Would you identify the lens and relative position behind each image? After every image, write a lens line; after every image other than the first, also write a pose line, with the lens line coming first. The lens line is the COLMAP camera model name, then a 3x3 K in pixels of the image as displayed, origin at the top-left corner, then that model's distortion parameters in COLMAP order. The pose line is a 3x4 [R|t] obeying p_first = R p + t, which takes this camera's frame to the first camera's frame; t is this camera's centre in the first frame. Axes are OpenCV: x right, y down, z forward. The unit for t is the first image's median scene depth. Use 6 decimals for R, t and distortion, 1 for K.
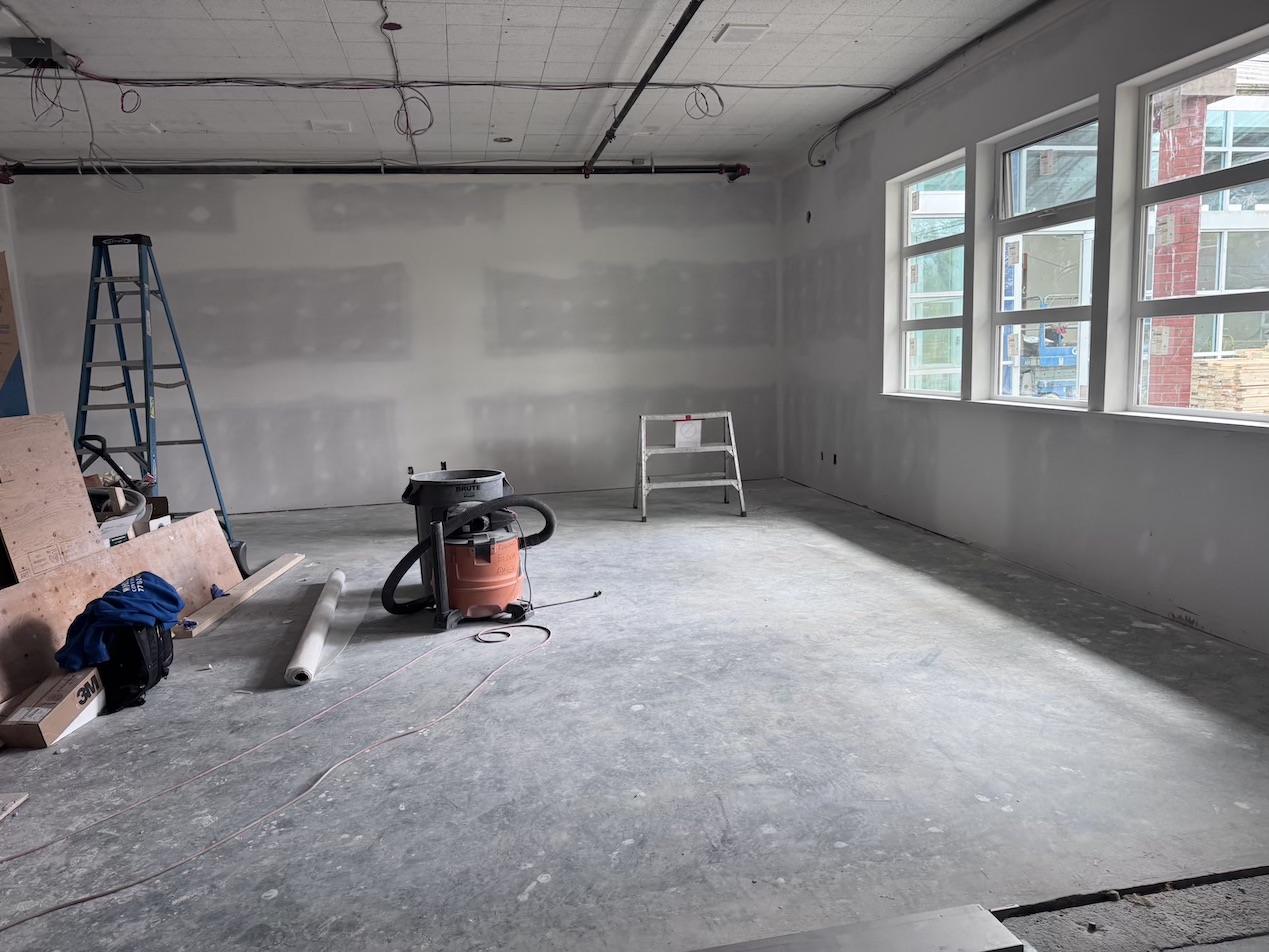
lens RADIAL K [[890.4, 0, 607.9], [0, 890.4, 477.0], [0, 0, 1]] dist [0.149059, -0.218030]
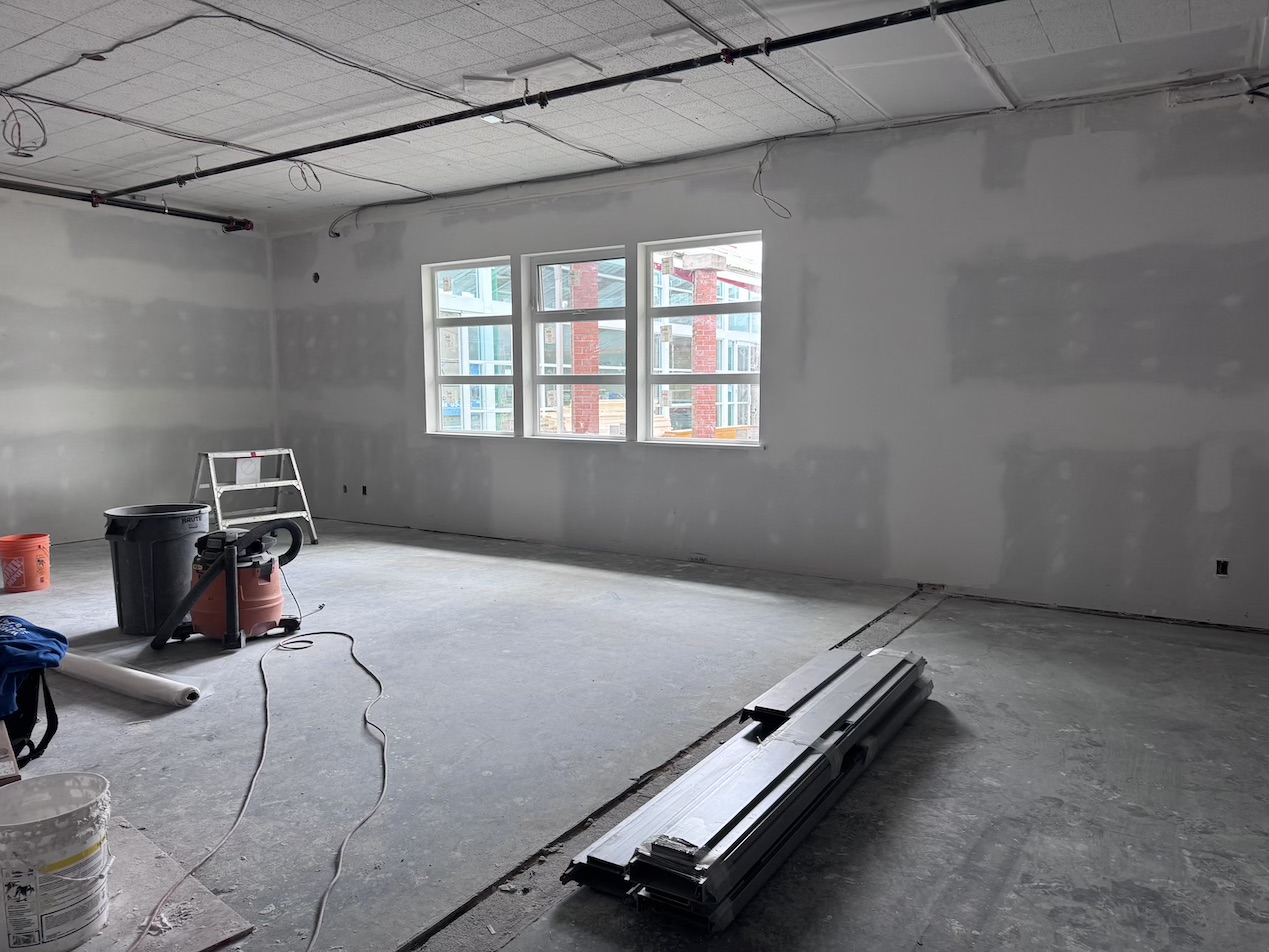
lens RADIAL K [[895.3, 0, 635.0], [0, 895.3, 490.4], [0, 0, 1]] dist [0.071699, -0.095294]
pose [[0.675386, -0.043990, 0.736151, -0.500651], [0.075689, 0.997083, -0.009859, 0.024375], [-0.733570, 0.062377, 0.676746, -0.049098]]
